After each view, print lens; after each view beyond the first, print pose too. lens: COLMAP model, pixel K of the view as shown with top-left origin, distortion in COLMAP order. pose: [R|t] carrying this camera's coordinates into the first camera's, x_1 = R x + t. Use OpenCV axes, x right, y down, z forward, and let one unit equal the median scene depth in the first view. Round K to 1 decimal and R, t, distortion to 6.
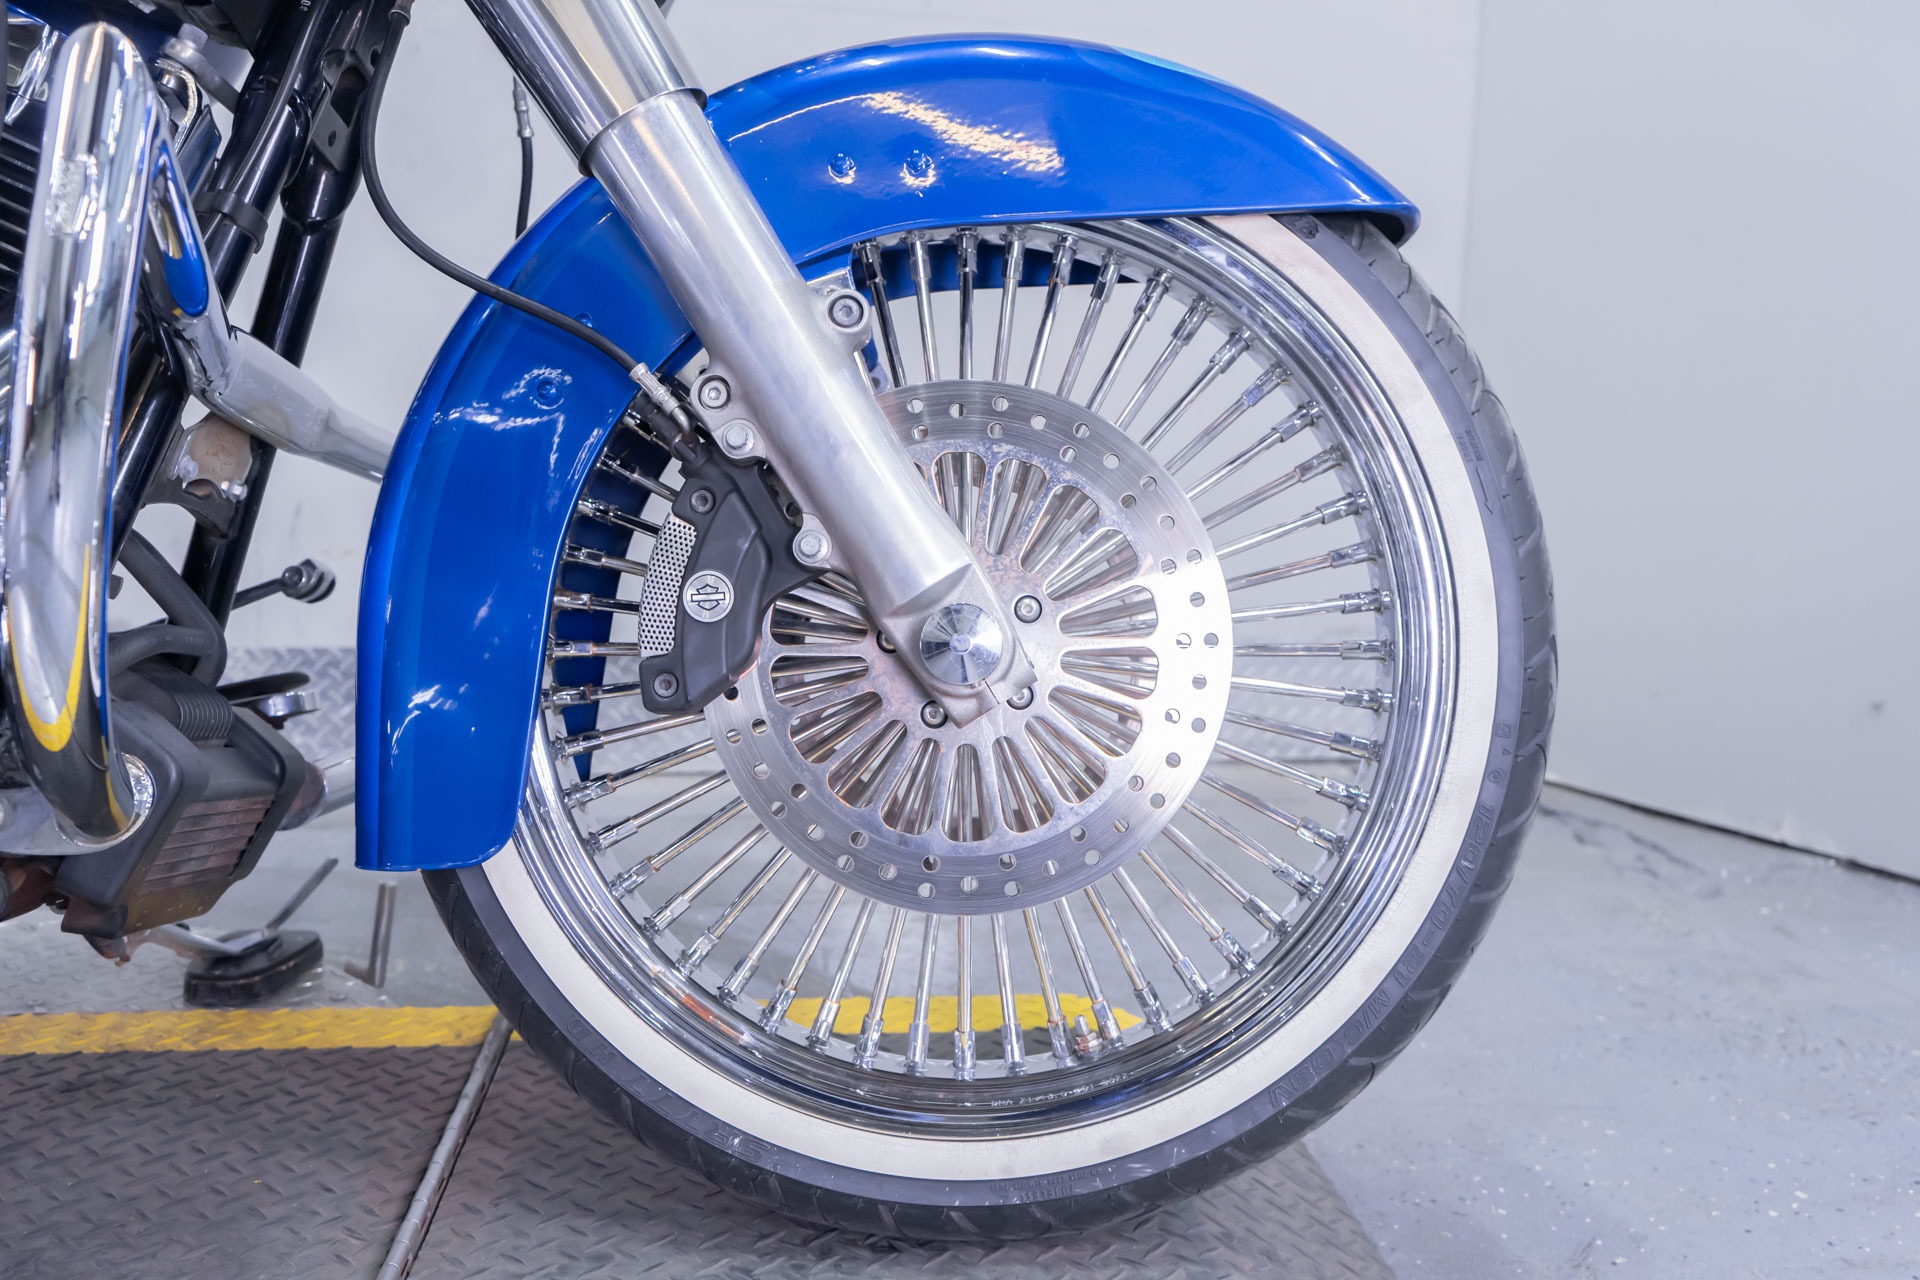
lens RADIAL K [[1735.9, 0, 952.9], [0, 1735.9, 638.1], [0, 0, 1]] dist [0.016283, -0.012722]
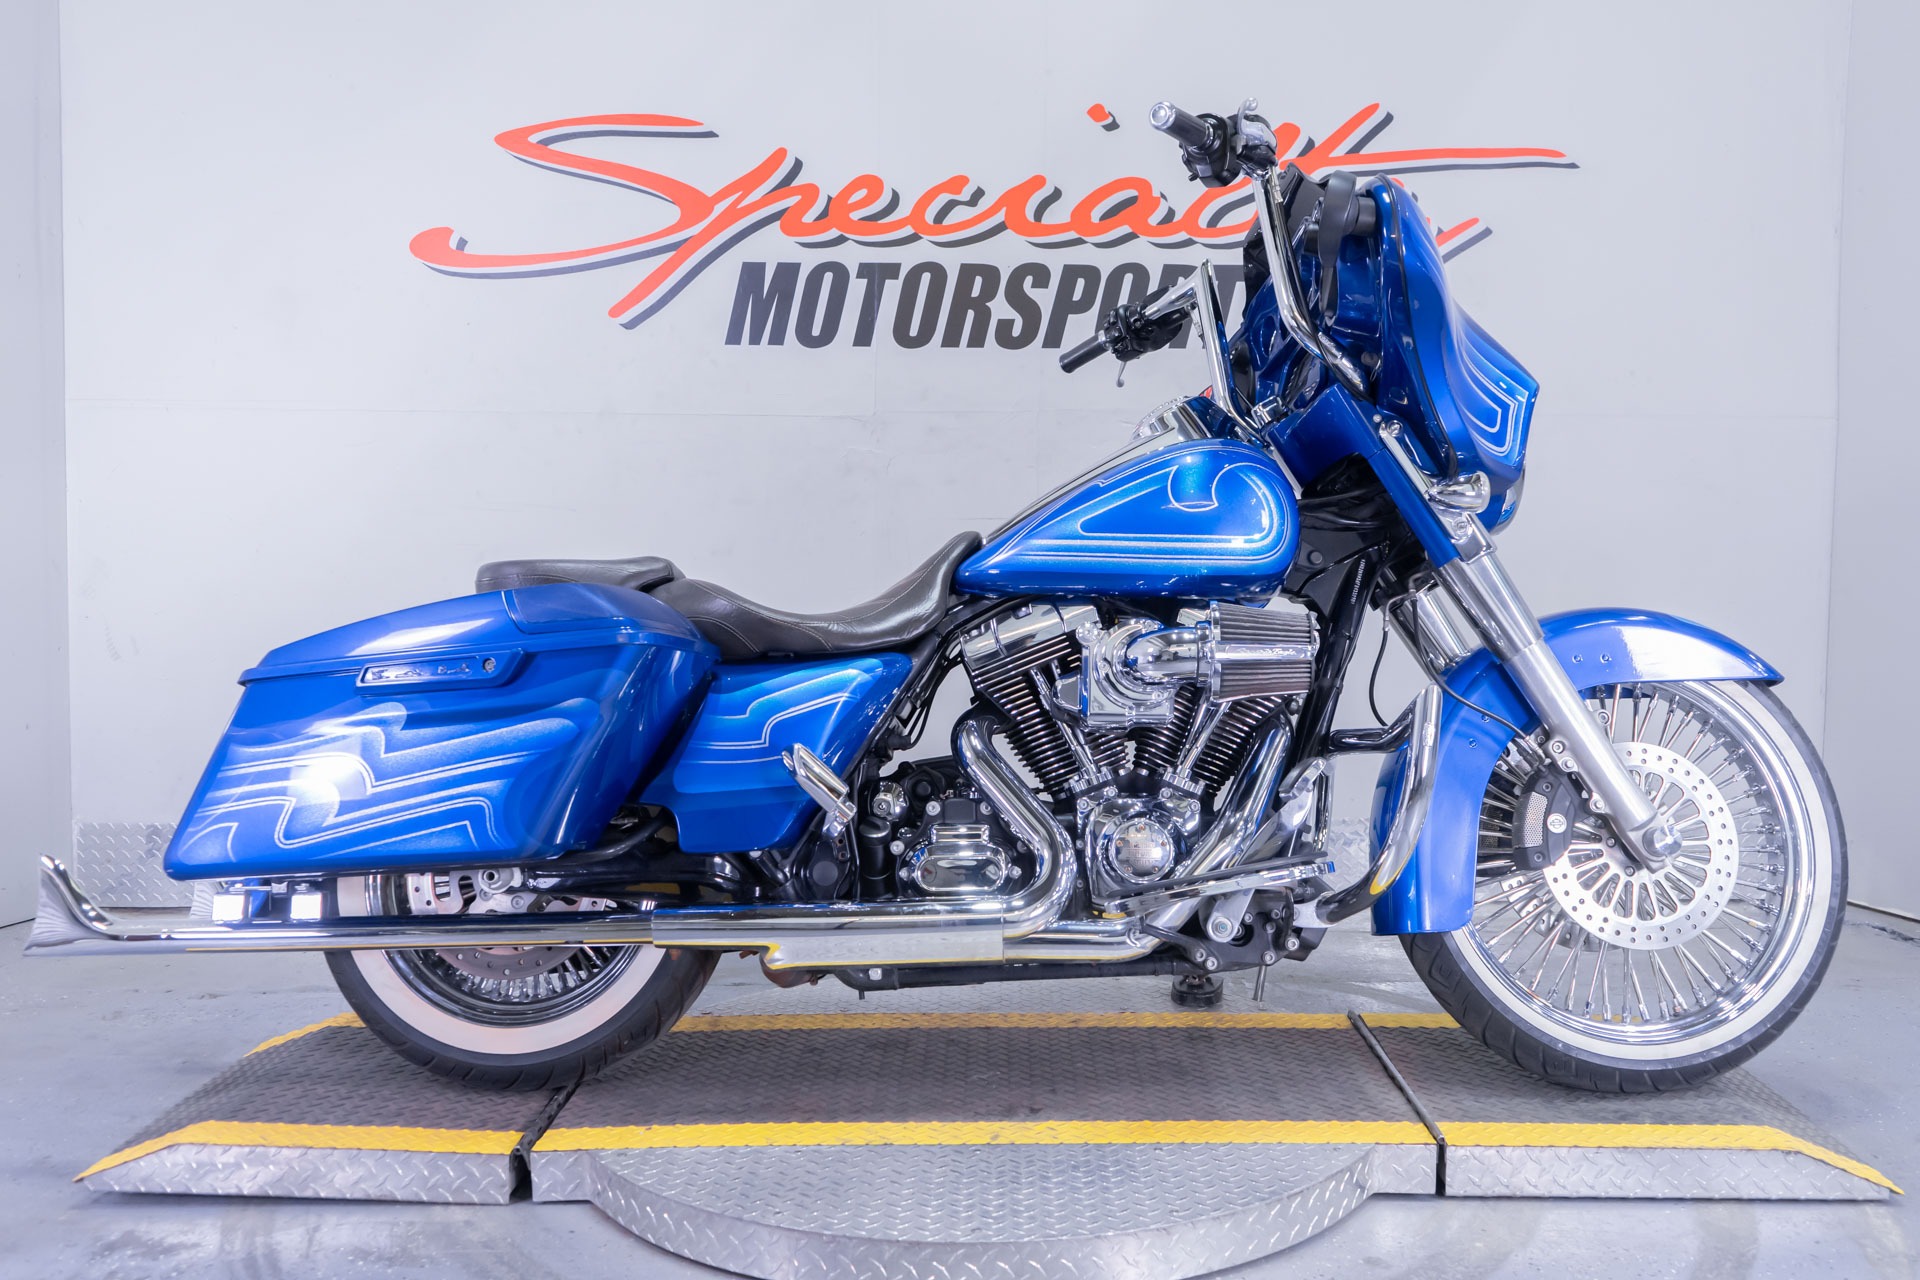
lens RADIAL K [[1770.4, 0, 958.9], [0, 1770.4, 645.5], [0, 0, 1]] dist [0.008298, 0.000000]
pose [[0.993080, 0.012508, 0.116771, -1.299159], [0.006447, 0.987007, -0.160547, 0.128809], [-0.117262, 0.160189, 0.980096, -1.494257]]
